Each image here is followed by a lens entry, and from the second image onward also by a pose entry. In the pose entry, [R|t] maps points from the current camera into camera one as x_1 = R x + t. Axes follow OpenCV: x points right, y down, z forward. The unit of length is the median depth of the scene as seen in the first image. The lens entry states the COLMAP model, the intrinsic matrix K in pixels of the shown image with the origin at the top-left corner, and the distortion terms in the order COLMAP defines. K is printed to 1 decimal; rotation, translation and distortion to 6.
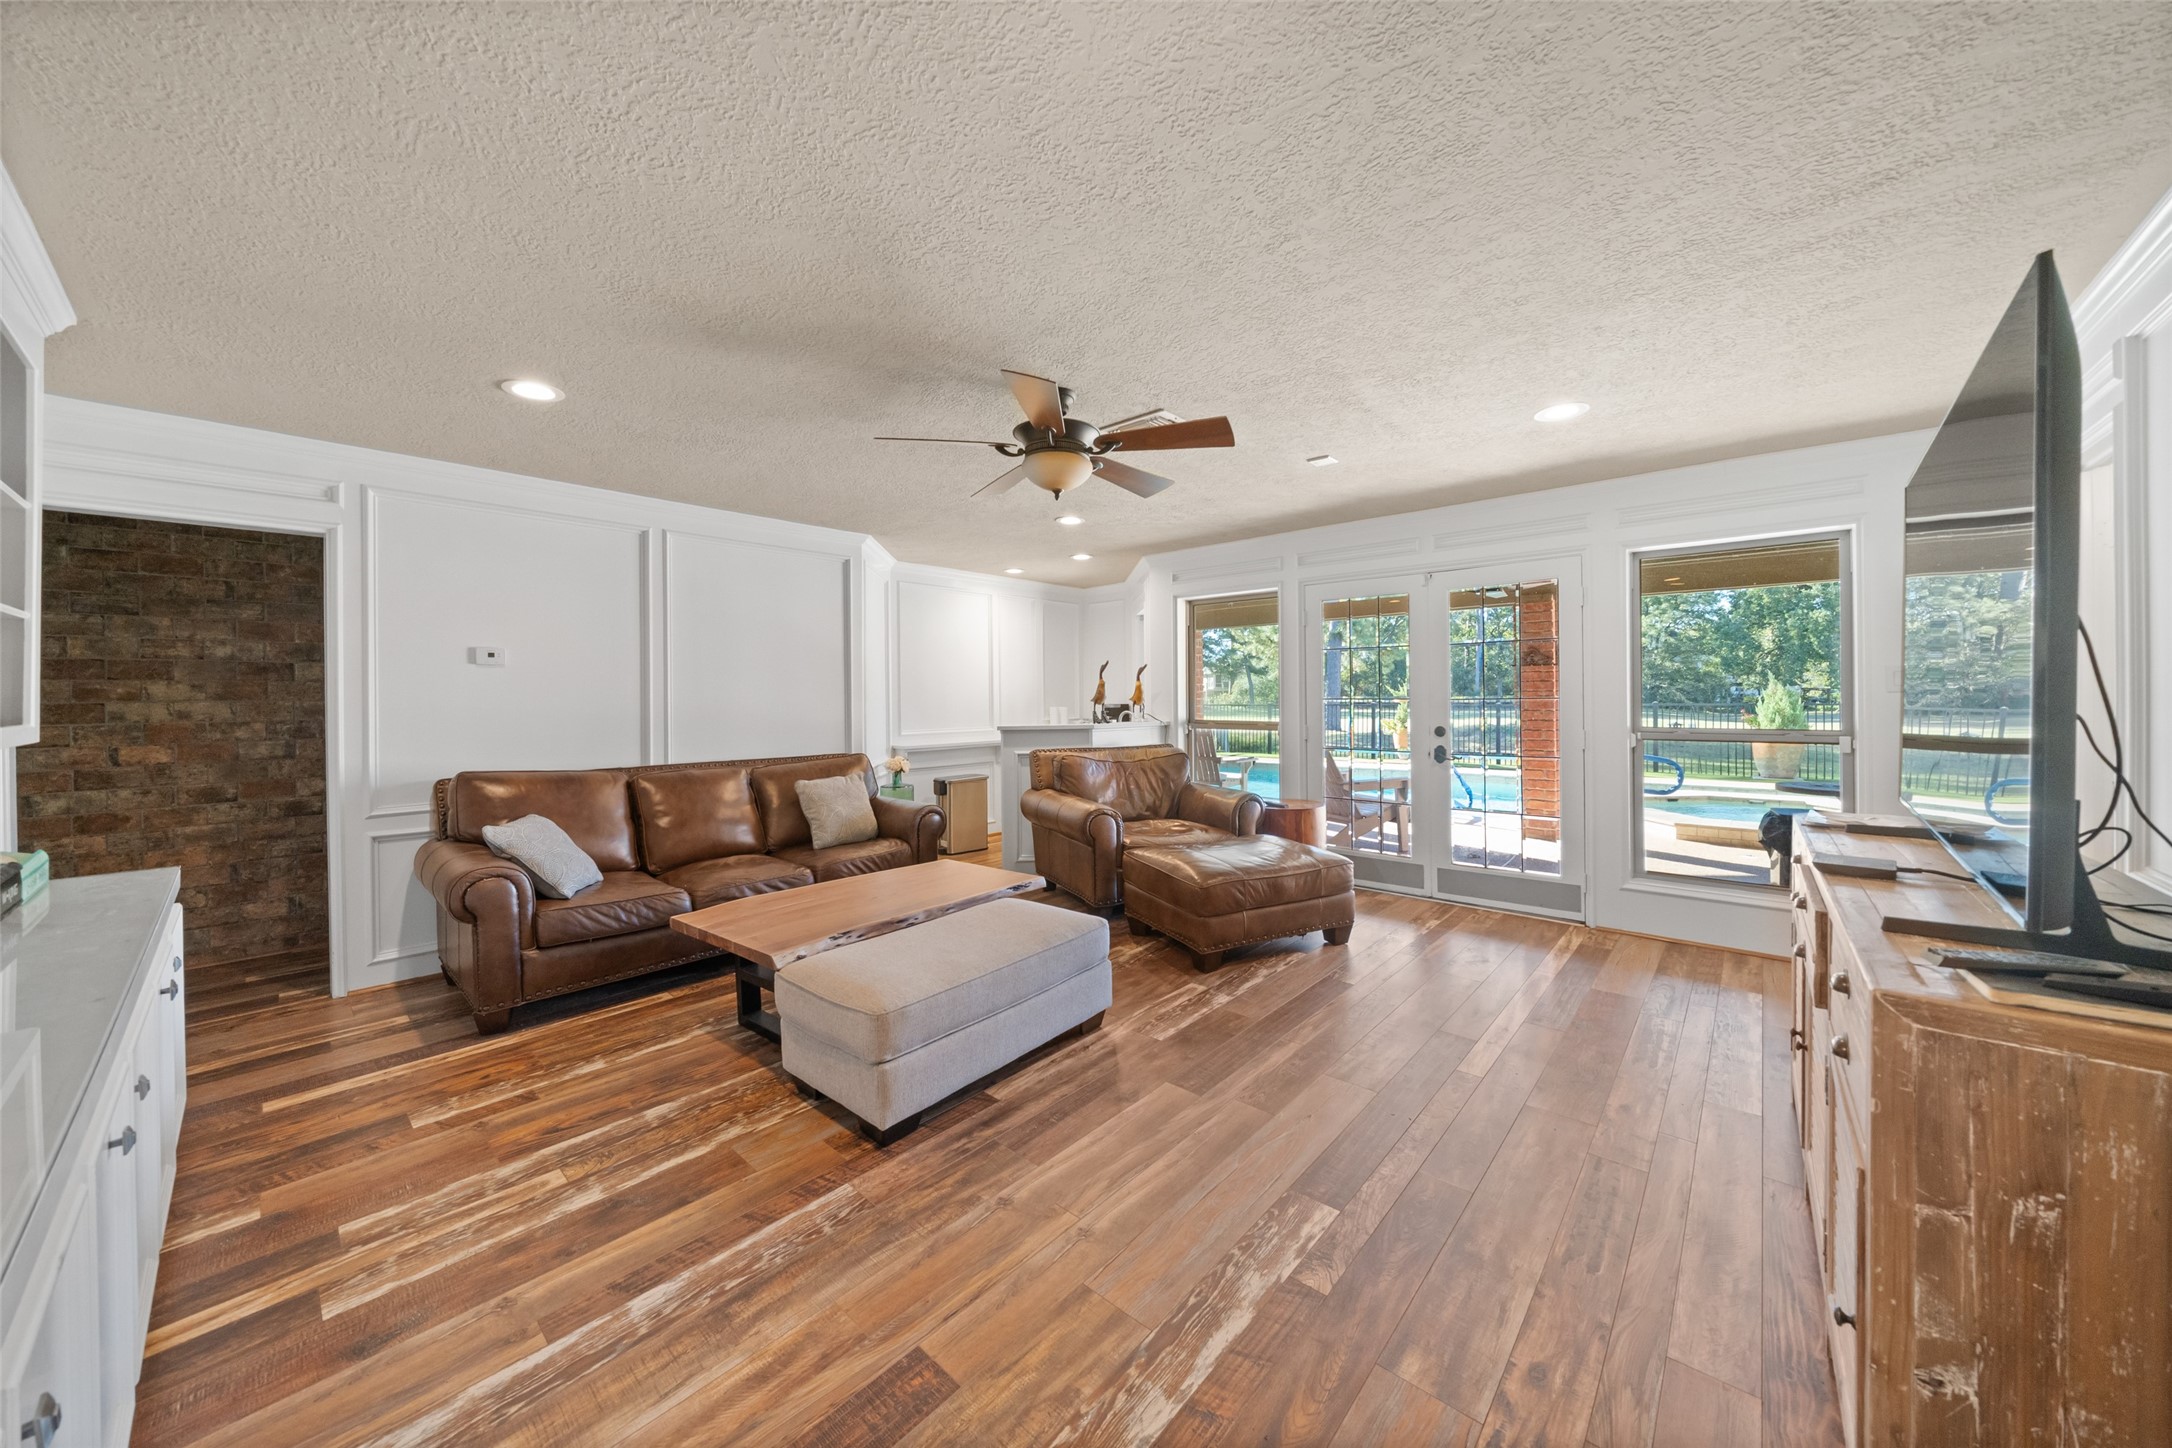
lens RADIAL K [[745.1, 0, 1085.1], [0, 745.1, 701.5], [0, 0, 1]] dist [-0.000592, 0.000165]
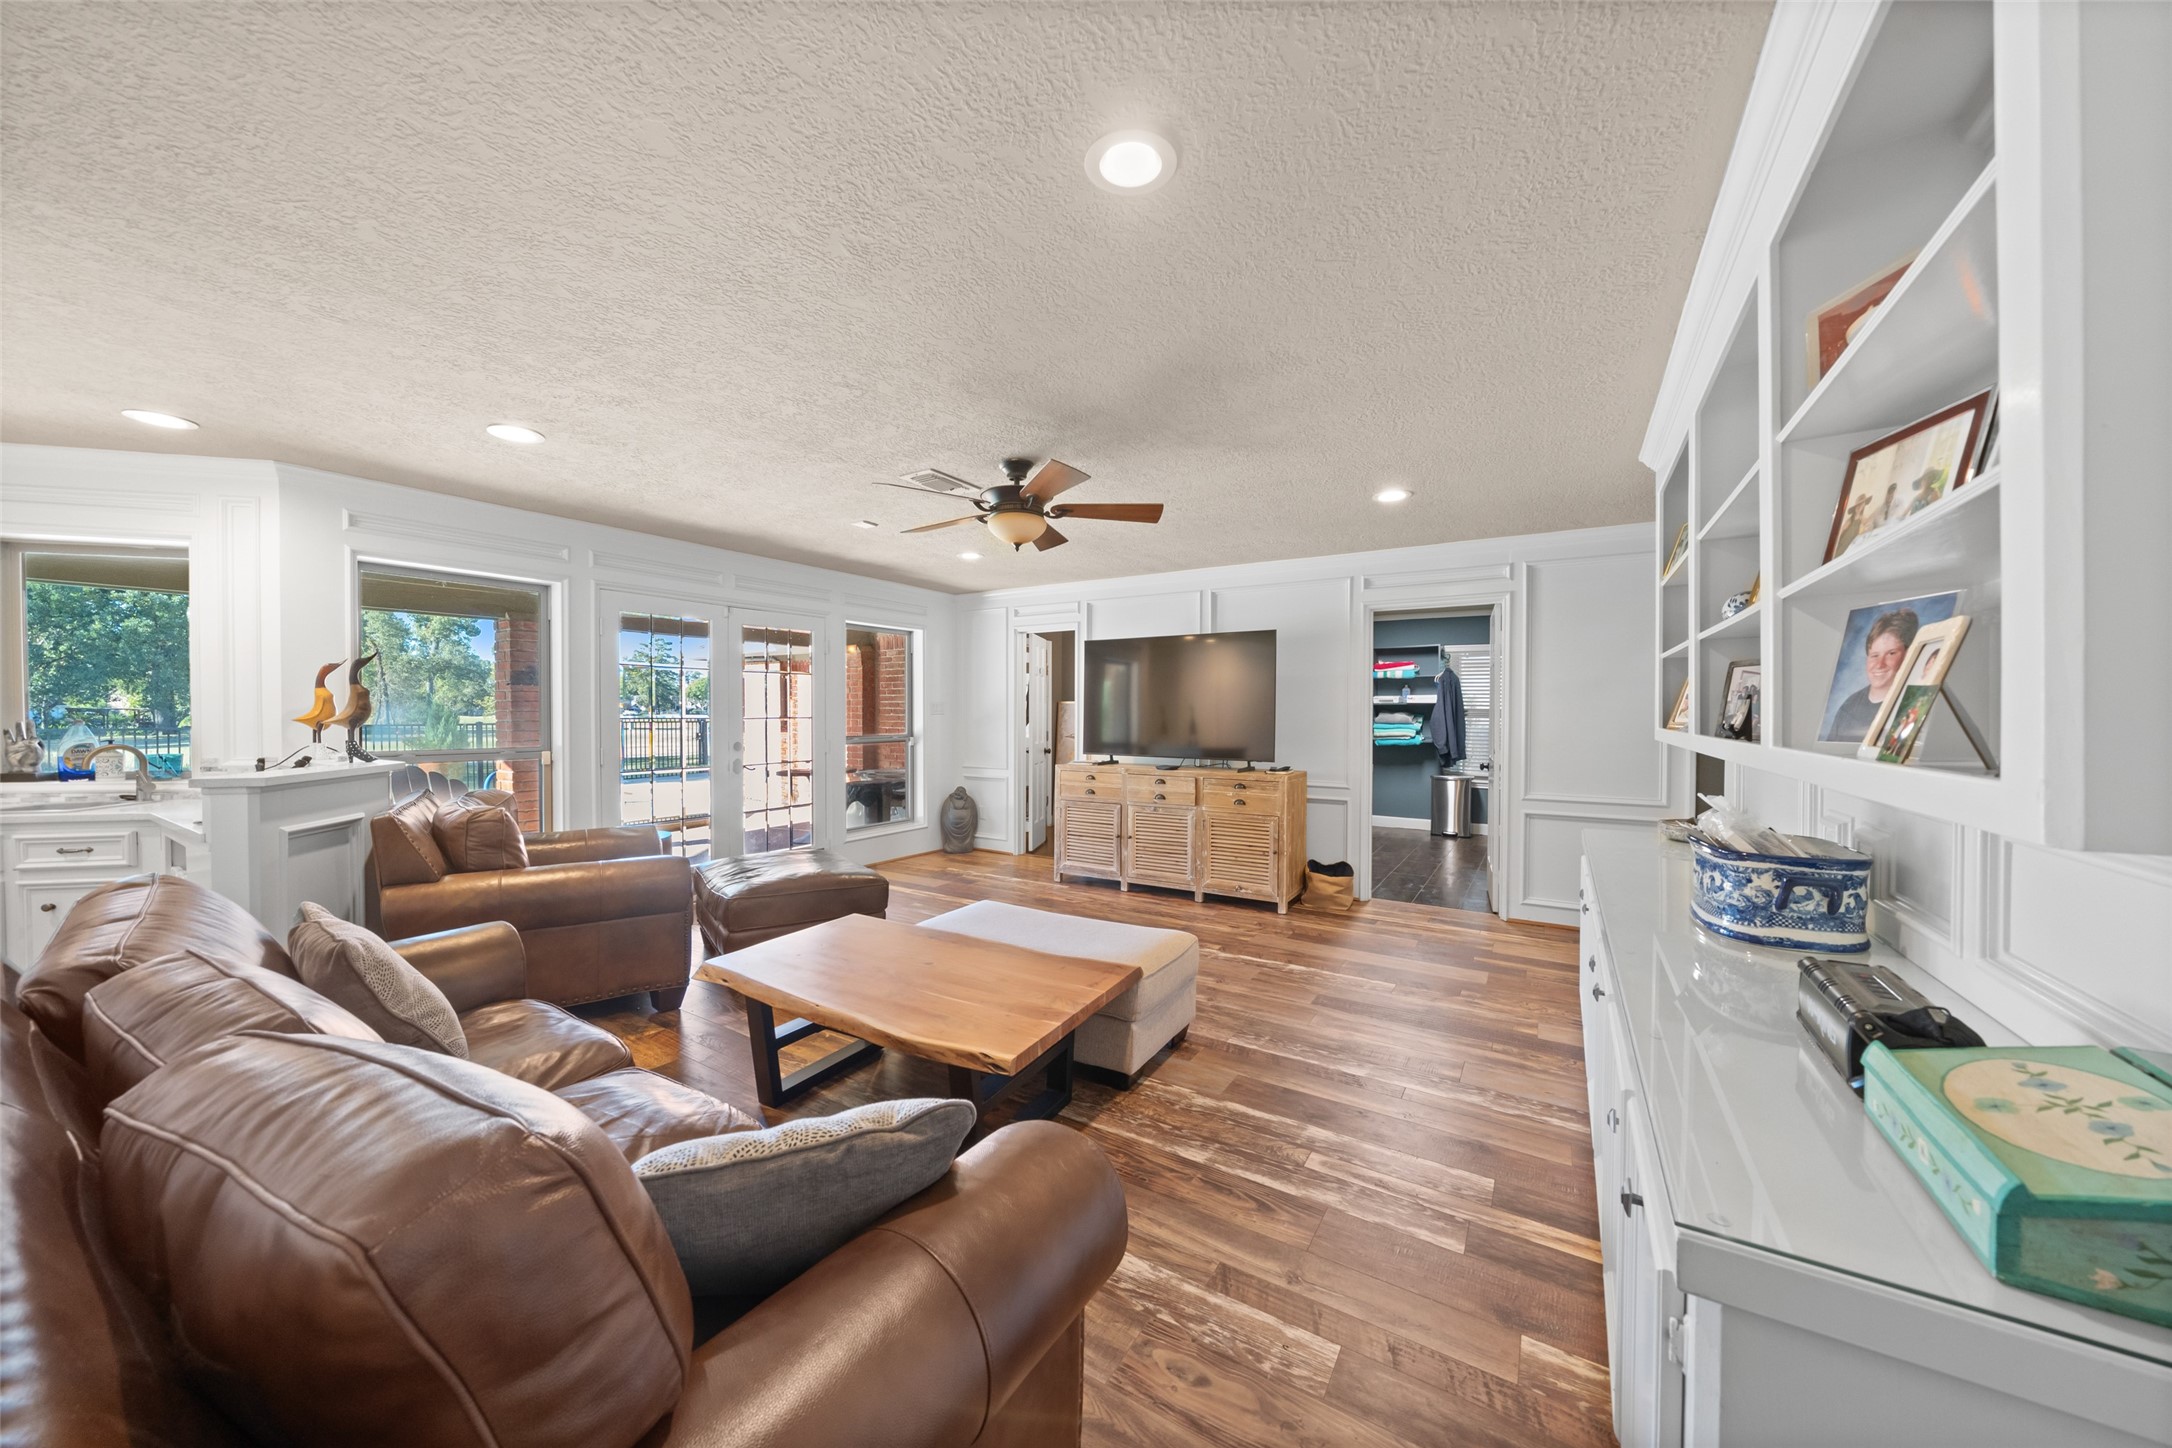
lens RADIAL K [[750.3, 0, 1078.2], [0, 750.3, 725.4], [0, 0, 1]] dist [-0.001618, -0.000106]
pose [[-0.160938, -0.007489, 0.986936, -1.681840], [0.004347, 0.999956, 0.008296, 0.001019], [-0.986955, 0.005625, -0.160899, 1.473637]]
